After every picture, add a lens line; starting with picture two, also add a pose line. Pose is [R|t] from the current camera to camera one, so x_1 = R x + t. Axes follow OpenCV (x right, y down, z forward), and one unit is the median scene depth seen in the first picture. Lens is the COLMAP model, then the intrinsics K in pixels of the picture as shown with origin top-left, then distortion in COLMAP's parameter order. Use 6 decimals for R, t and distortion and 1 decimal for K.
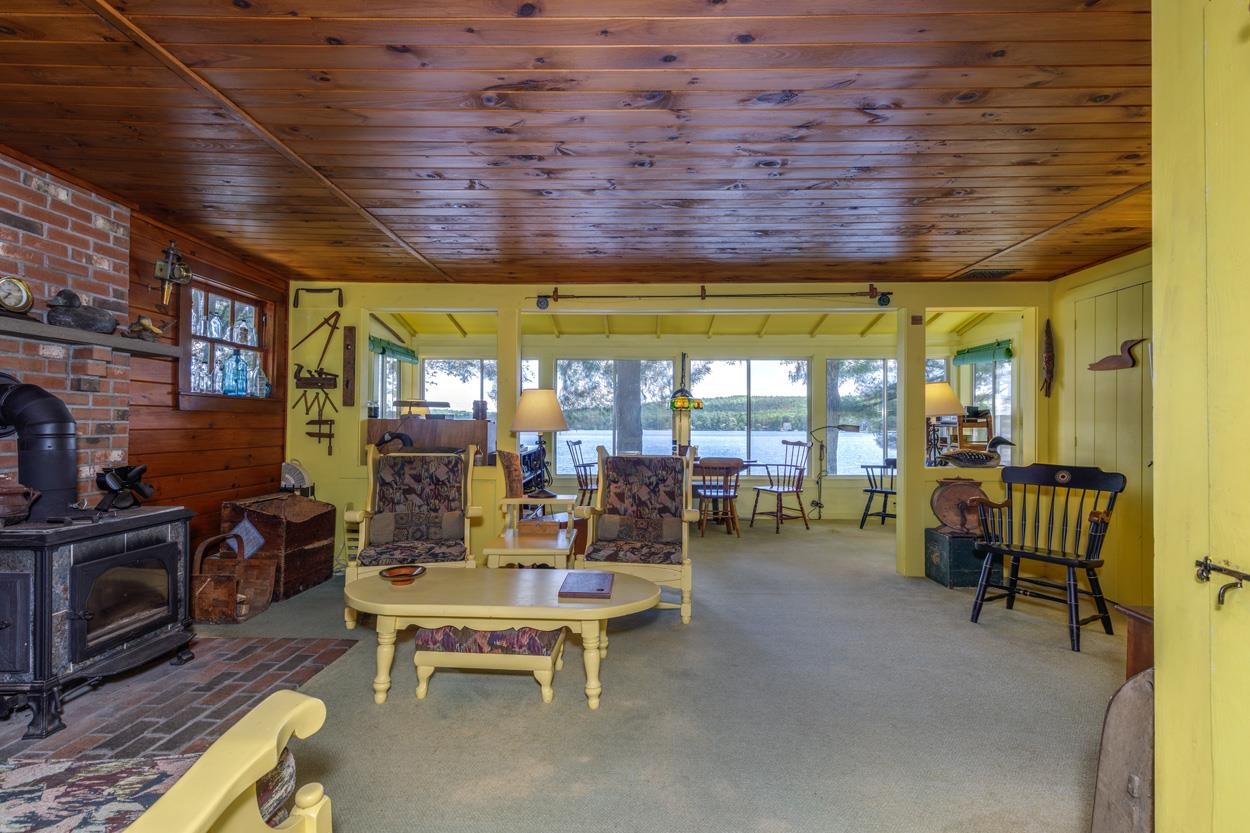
lens RADIAL K [[567.6, 0, 621.9], [0, 567.6, 418.5], [0, 0, 1]] dist [0.016640, -0.001165]
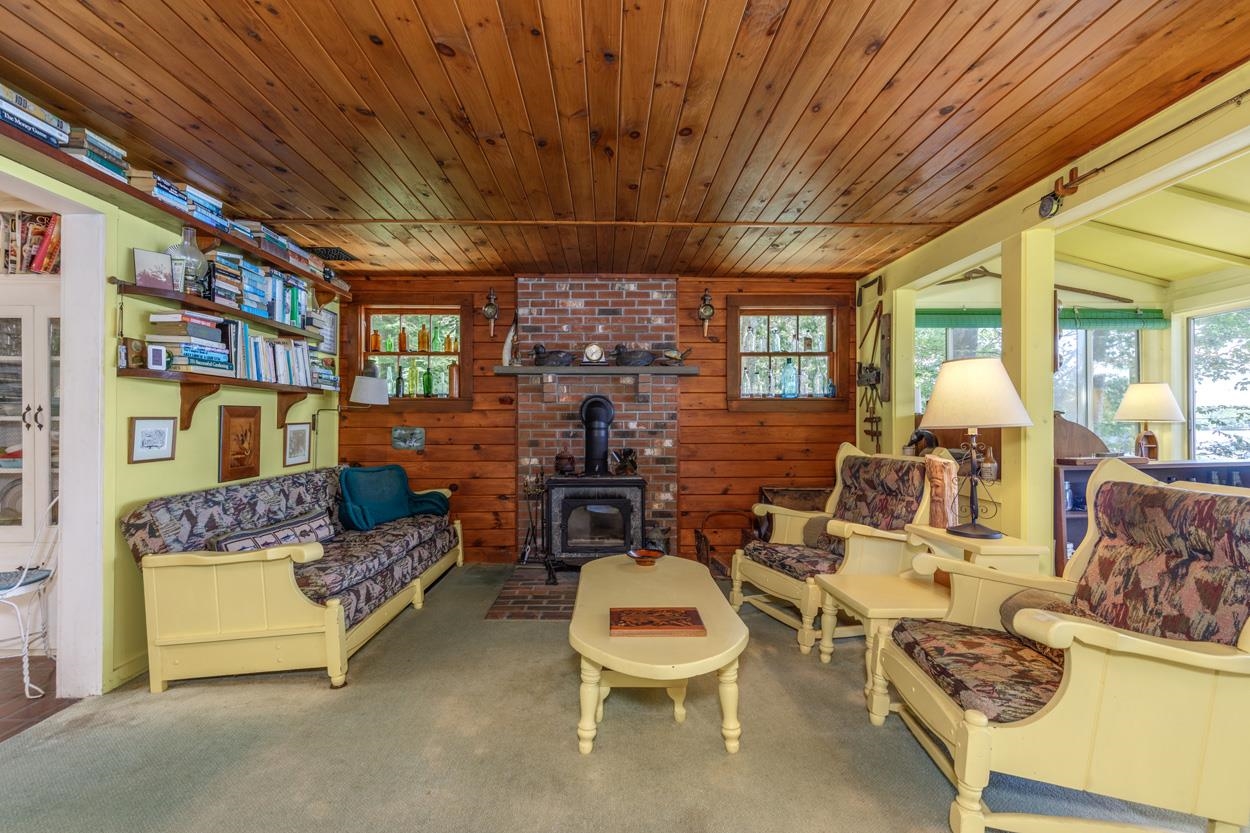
lens RADIAL K [[567.6, 0, 618.3], [0, 567.6, 423.8], [0, 0, 1]] dist [0.016640, -0.001165]
pose [[0.045496, -0.009174, -0.998922, 0.553513], [0.013677, 0.999870, -0.008560, 0.021557], [0.998871, -0.013273, 0.045616, 0.704381]]
